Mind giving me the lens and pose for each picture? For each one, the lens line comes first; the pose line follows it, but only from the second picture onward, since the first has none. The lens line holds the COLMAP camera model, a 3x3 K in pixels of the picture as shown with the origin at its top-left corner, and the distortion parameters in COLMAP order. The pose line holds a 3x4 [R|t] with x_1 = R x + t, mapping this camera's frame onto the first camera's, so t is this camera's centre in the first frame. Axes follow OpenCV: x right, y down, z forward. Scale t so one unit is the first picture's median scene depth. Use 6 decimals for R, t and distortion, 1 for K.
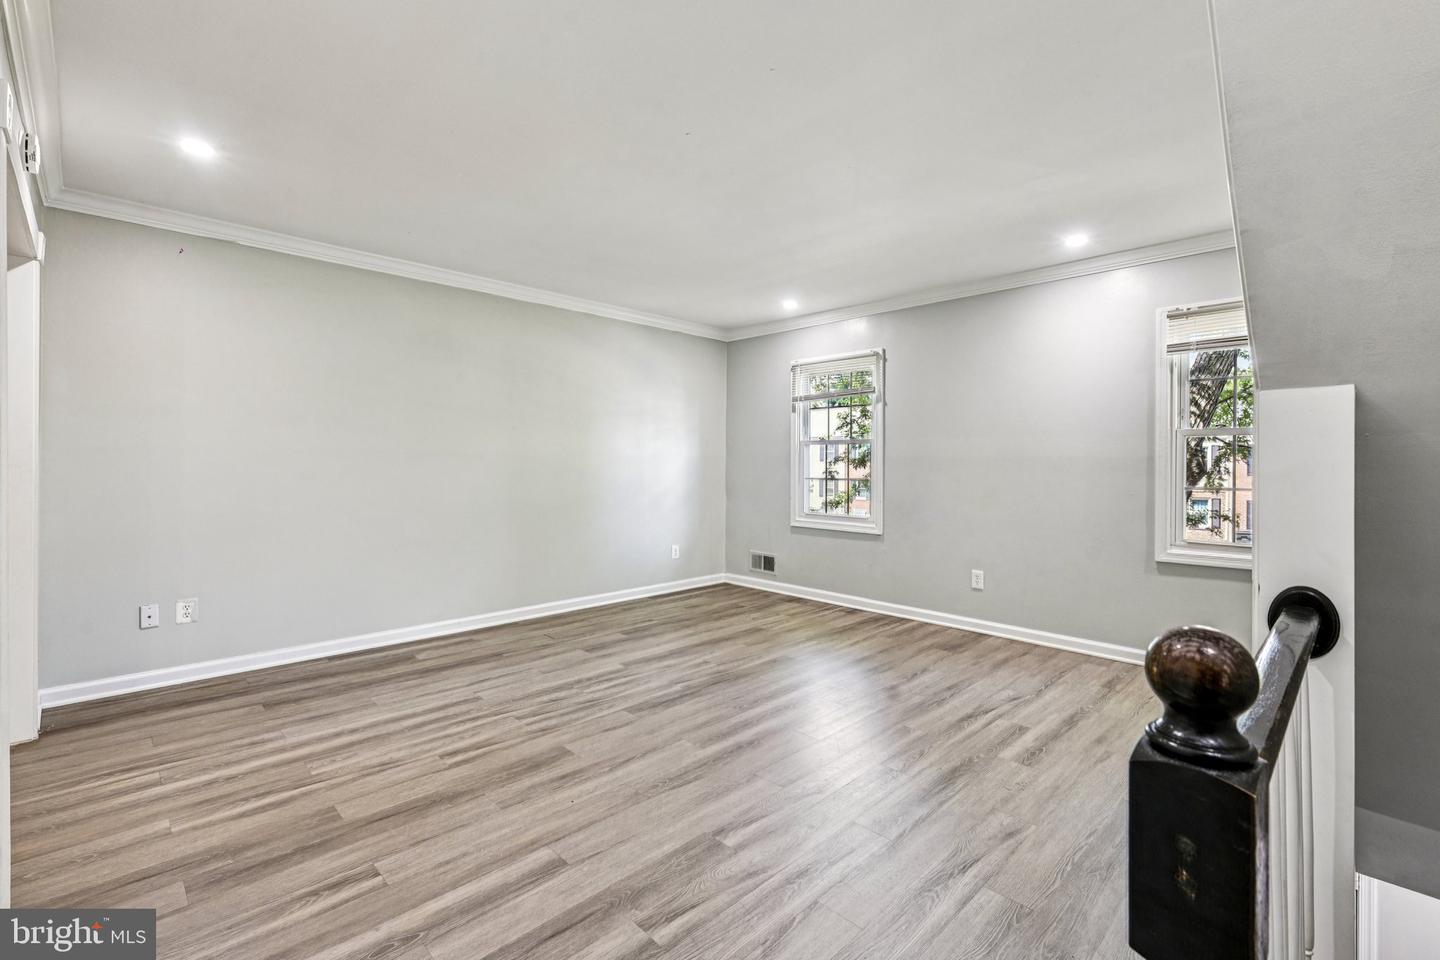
lens RADIAL K [[629.0, 0, 758.0], [0, 629.0, 459.9], [0, 0, 1]] dist [0.004247, 0.001348]
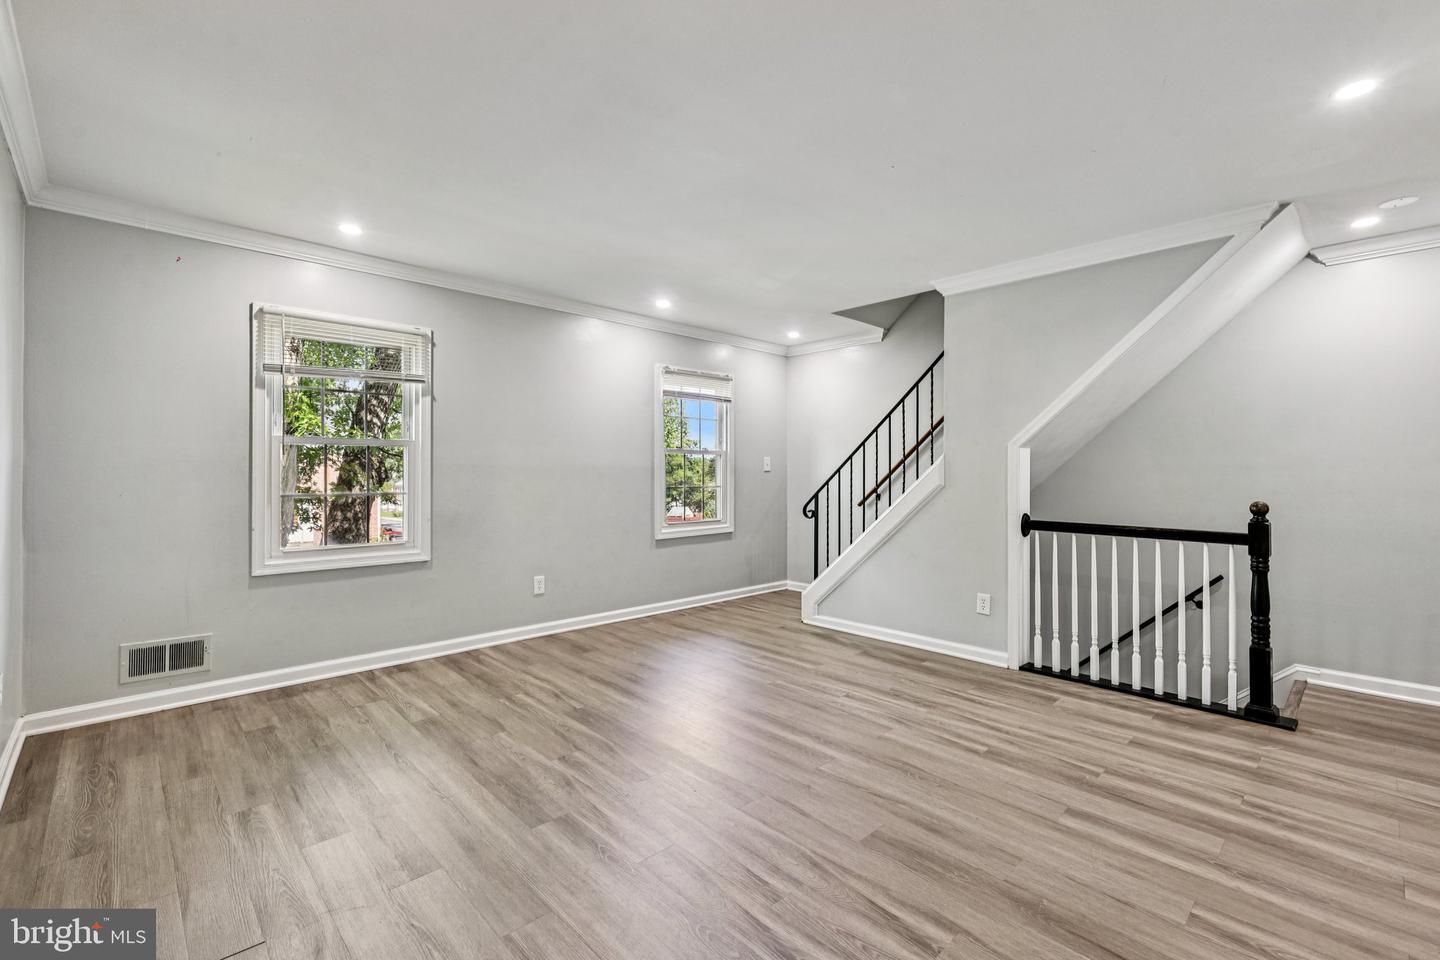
lens RADIAL K [[629.0, 0, 683.6], [0, 629.0, 461.9], [0, 0, 1]] dist [0.004247, 0.001348]
pose [[0.071431, 0.011651, 0.997378, -0.921611], [-0.007778, 0.999908, -0.011123, -0.001393], [-0.997415, -0.006963, 0.071515, 0.972075]]
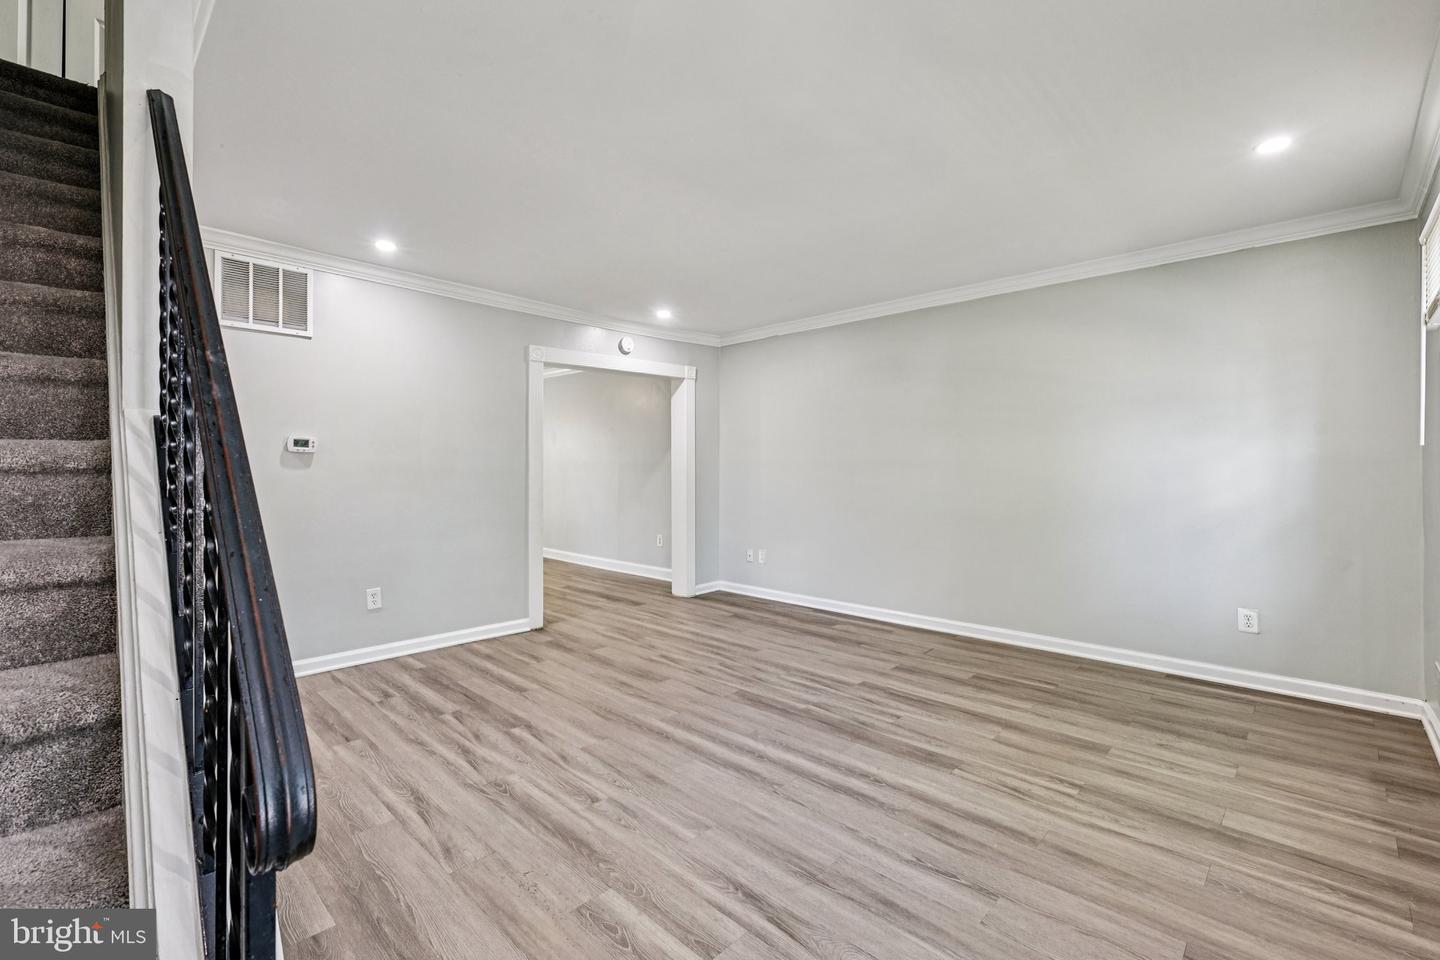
lens RADIAL K [[629.0, 0, 681.5], [0, 629.0, 487.1], [0, 0, 1]] dist [0.004247, 0.001348]
pose [[-0.032737, 0.024264, -0.999169, 0.860587], [0.004869, 0.999697, 0.024118, 0.008171], [0.999452, -0.004075, -0.032845, 0.892813]]
